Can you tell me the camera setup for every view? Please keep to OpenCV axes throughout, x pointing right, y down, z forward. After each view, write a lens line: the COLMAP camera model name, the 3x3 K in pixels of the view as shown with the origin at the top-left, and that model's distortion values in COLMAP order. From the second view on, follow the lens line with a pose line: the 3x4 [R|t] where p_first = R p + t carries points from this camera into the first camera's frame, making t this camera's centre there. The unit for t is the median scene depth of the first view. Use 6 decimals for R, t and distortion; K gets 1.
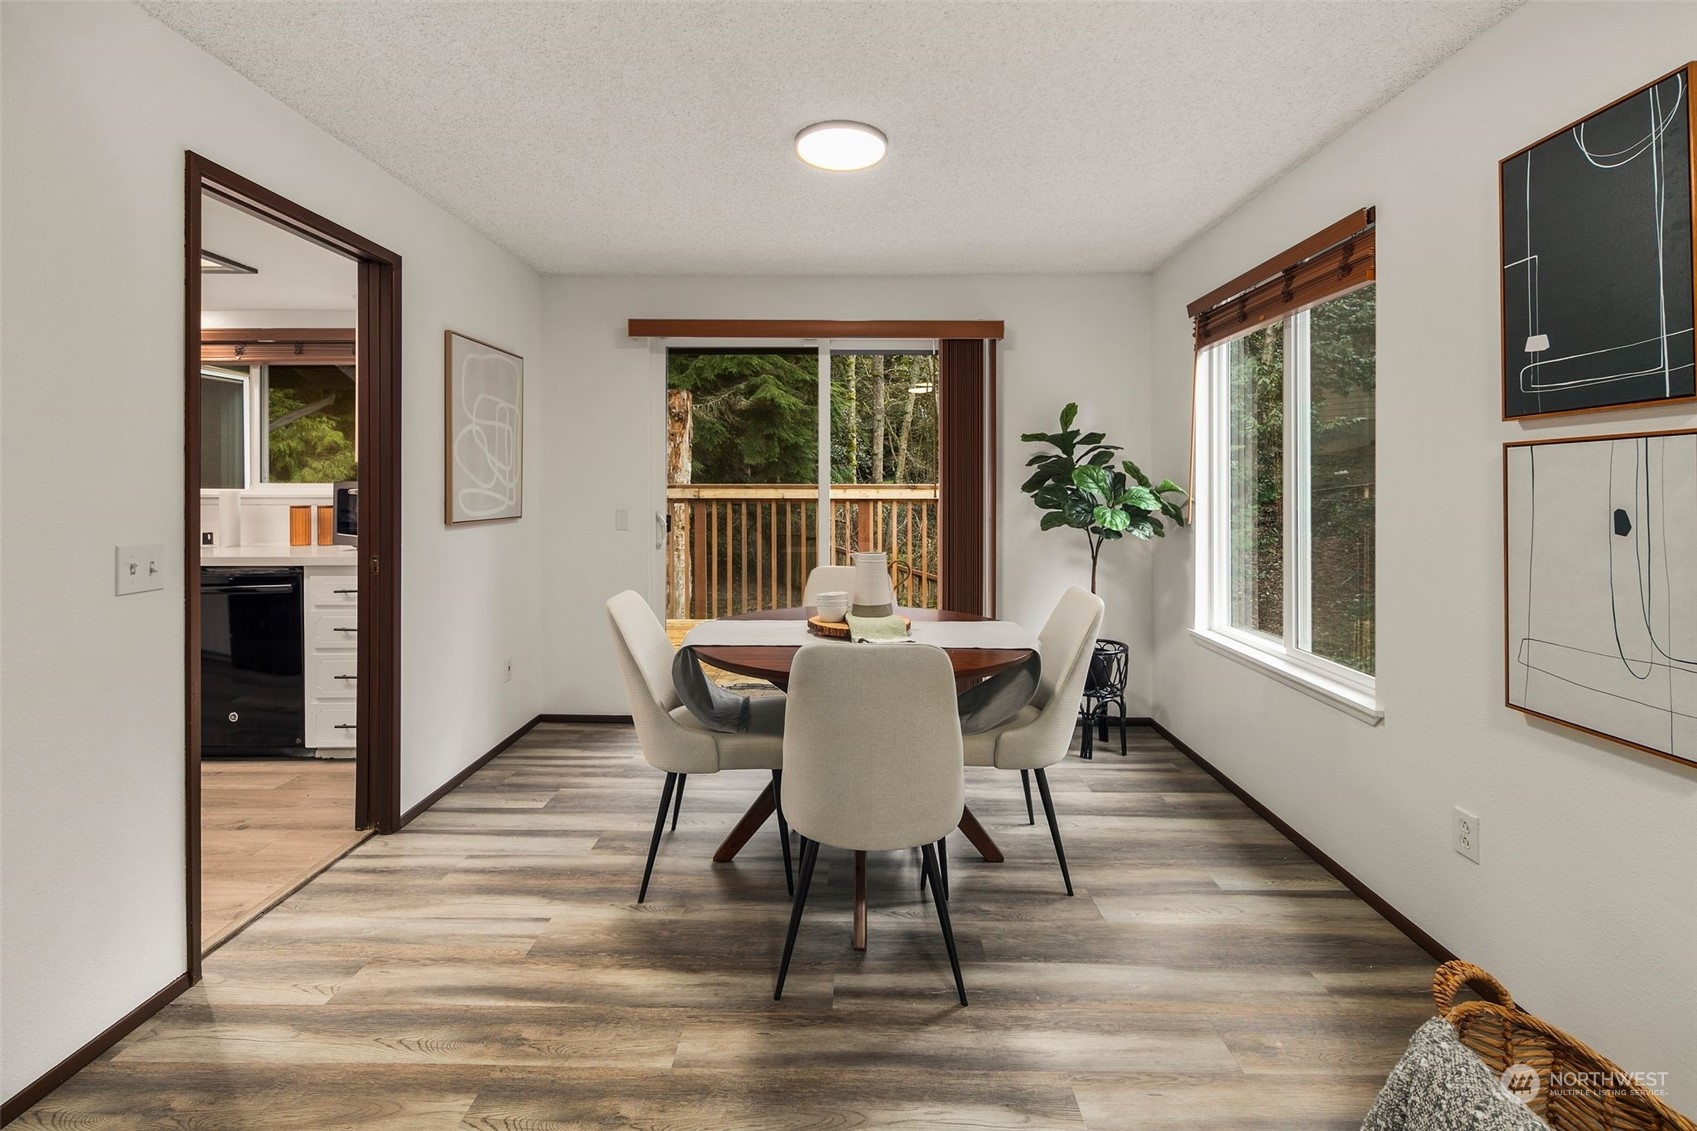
lens RADIAL K [[730.6, 0, 856.4], [0, 730.6, 486.1], [0, 0, 1]] dist [0.003000, -0.000909]
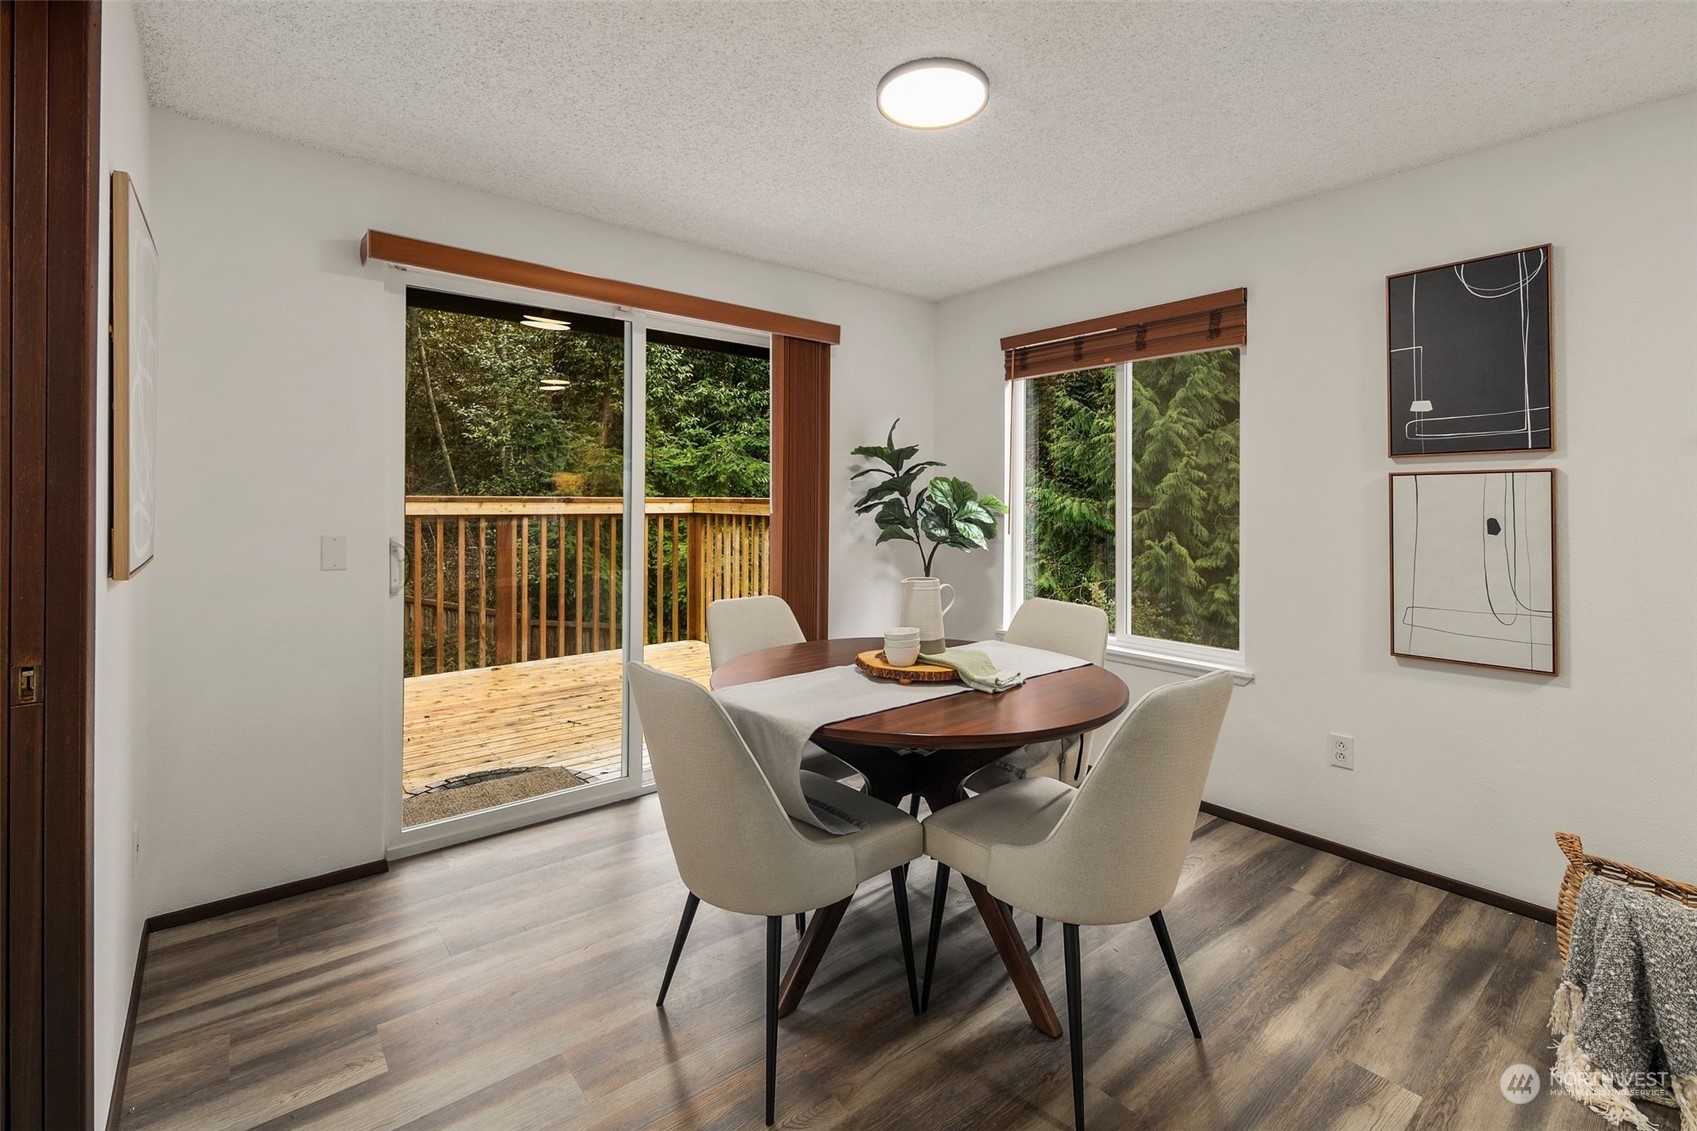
lens RADIAL K [[730.6, 0, 843.7], [0, 730.6, 503.0], [0, 0, 1]] dist [0.003000, -0.000909]
pose [[0.769900, 0.002451, 0.638159, -0.622186], [-0.005531, 0.999981, 0.002833, 0.001610], [-0.638140, -0.005710, 0.769899, 0.416325]]
